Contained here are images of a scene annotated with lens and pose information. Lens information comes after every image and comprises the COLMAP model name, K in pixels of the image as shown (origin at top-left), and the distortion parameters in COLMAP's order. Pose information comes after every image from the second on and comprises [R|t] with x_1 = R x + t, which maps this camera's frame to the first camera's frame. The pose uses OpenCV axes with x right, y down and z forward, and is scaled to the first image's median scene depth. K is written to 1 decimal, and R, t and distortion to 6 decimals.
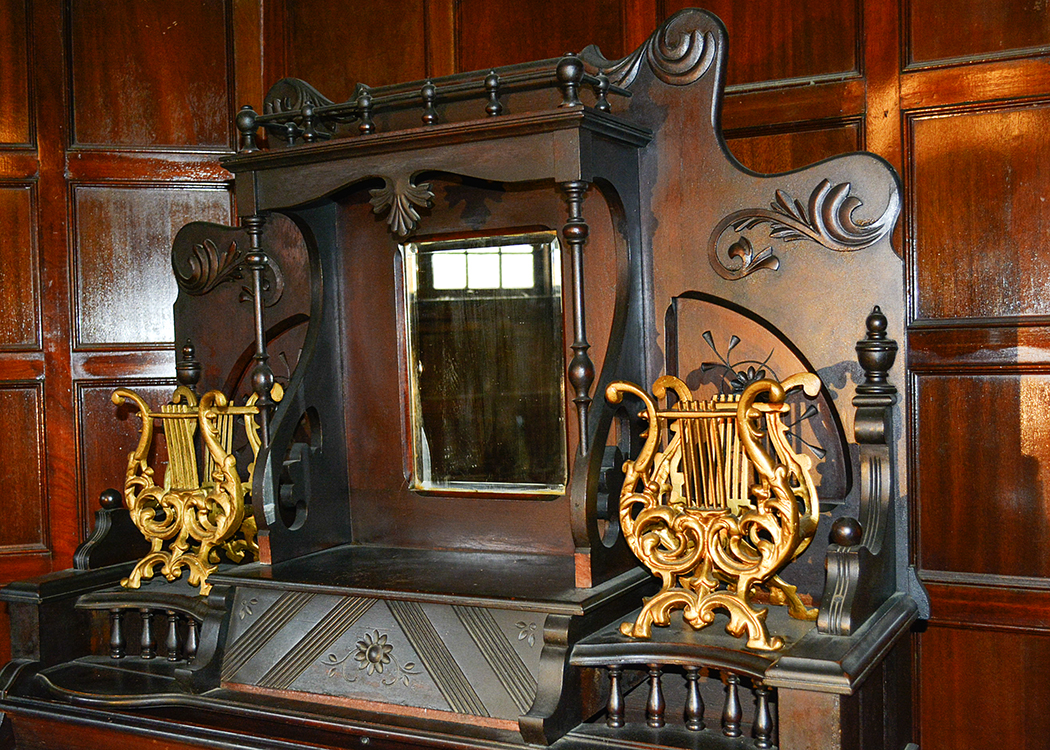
lens RADIAL K [[1185.0, 0, 517.6], [0, 1185.0, 382.2], [0, 0, 1]] dist [-0.018483, 0.000000]
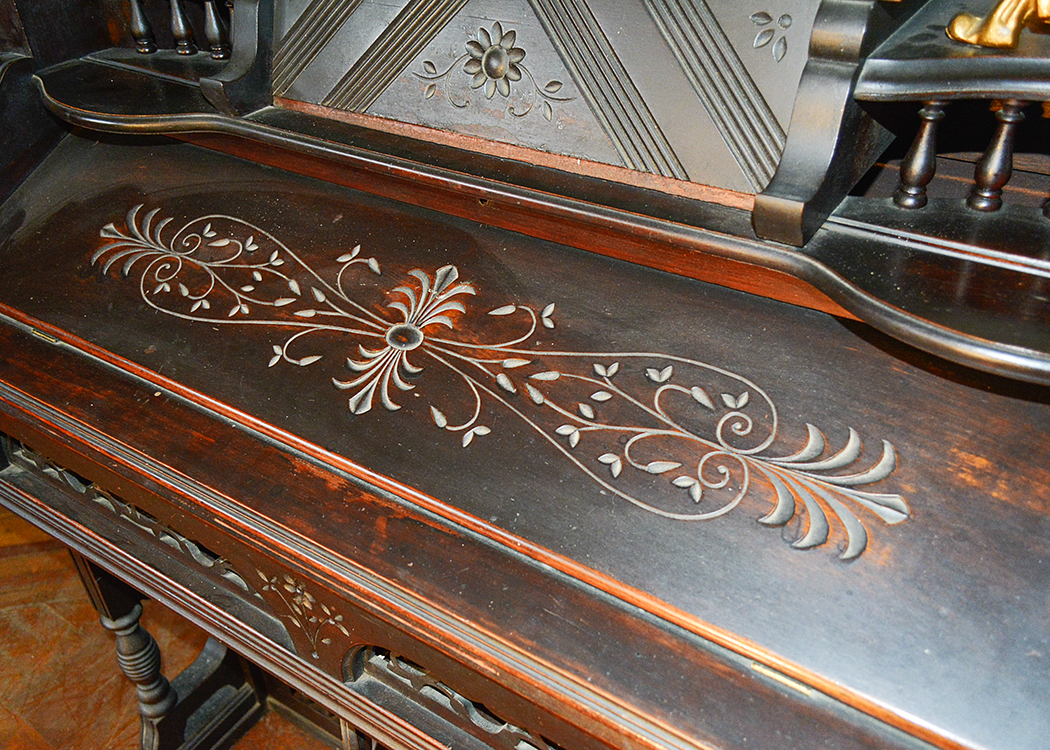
lens RADIAL K [[904.2, 0, 519.1], [0, 904.2, 382.3], [0, 0, 1]] dist [0.016736, 0.000082]
pose [[0.995592, 0.046491, -0.081451, -0.059466], [0.007685, 0.825122, 0.564902, 0.095437], [0.093470, -0.563038, 0.821128, 0.495198]]
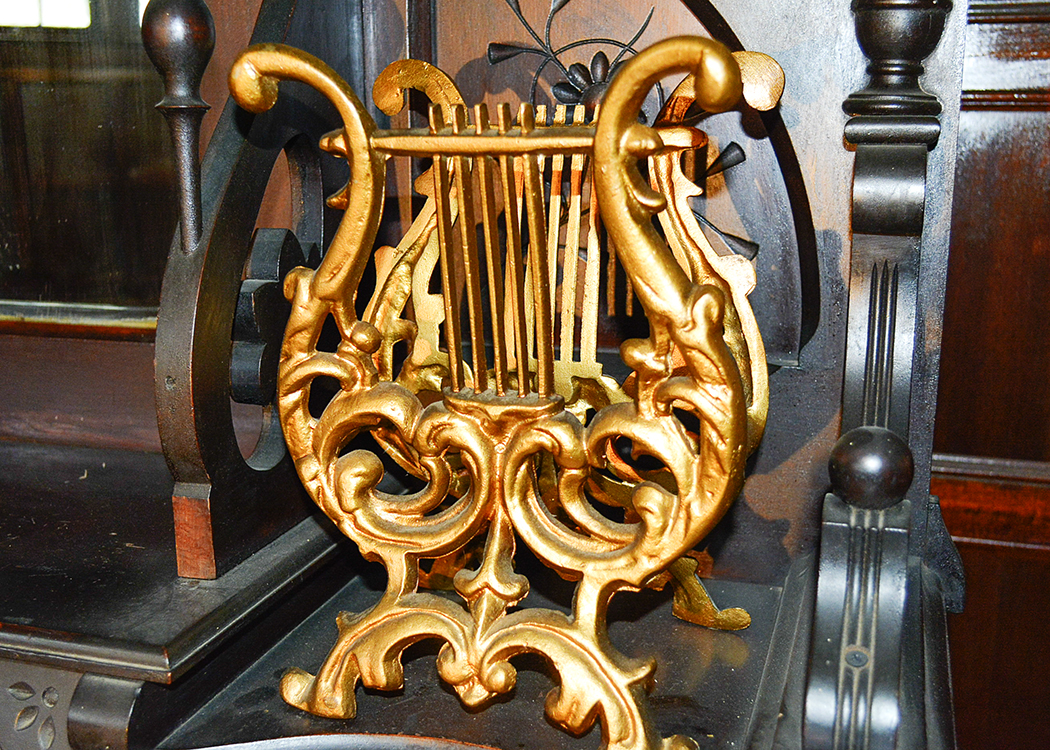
lens RADIAL K [[1185.0, 0, 507.3], [0, 1185.0, 389.0], [0, 0, 1]] dist [-0.018483, 0.000000]
pose [[0.982976, -0.011206, 0.183391, 0.080243], [-0.023231, 0.982547, 0.184560, 0.029465], [-0.182258, -0.185679, 0.965560, 0.552592]]
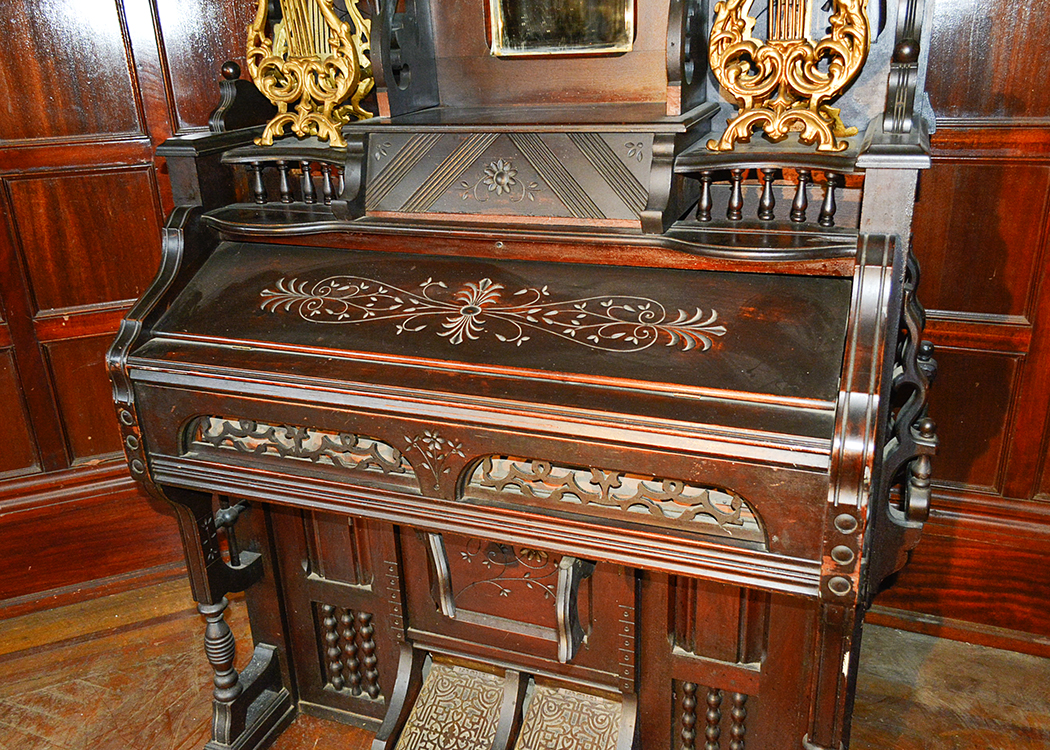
lens RADIAL K [[904.2, 0, 519.3], [0, 904.2, 381.4], [0, 0, 1]] dist [0.016736, 0.000082]
pose [[0.992996, -0.055684, 0.104207, -0.202867], [0.016305, 0.938120, 0.345925, 0.095792], [-0.117021, -0.341803, 0.932457, 0.033211]]
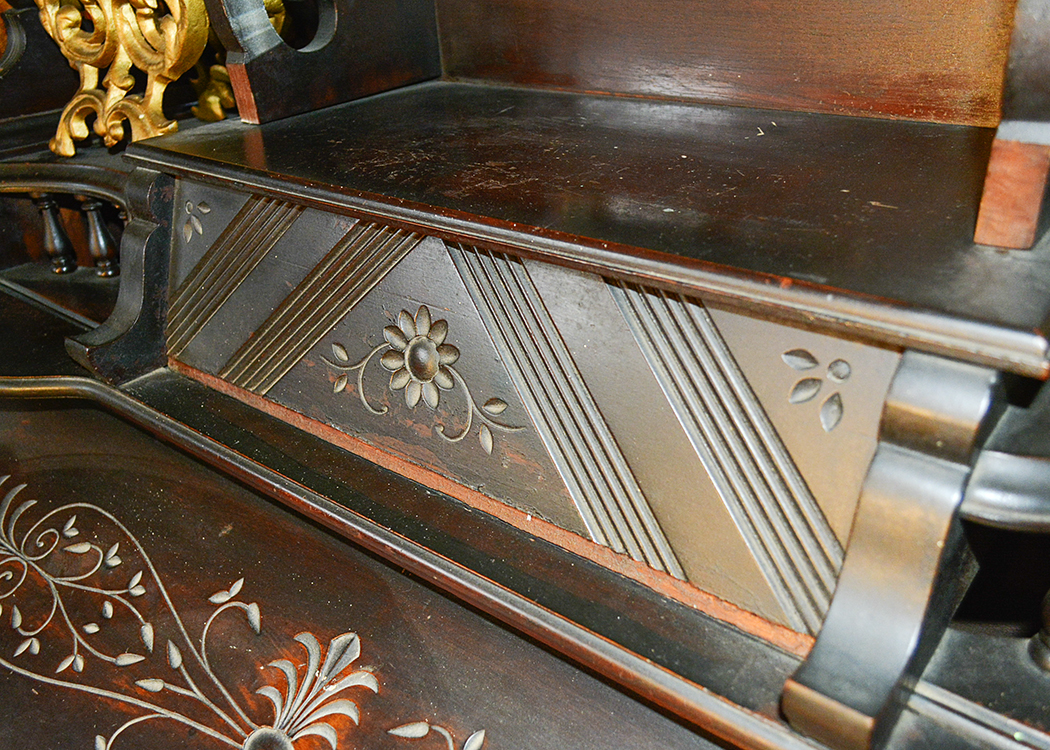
lens RADIAL K [[904.2, 0, 519.2], [0, 904.2, 384.1], [0, 0, 1]] dist [0.016736, 0.000082]
pose [[0.983181, 0.070217, -0.168596, -0.028504], [0.015193, 0.888492, 0.458640, 0.082568], [0.182001, -0.453488, 0.872482, 0.679743]]
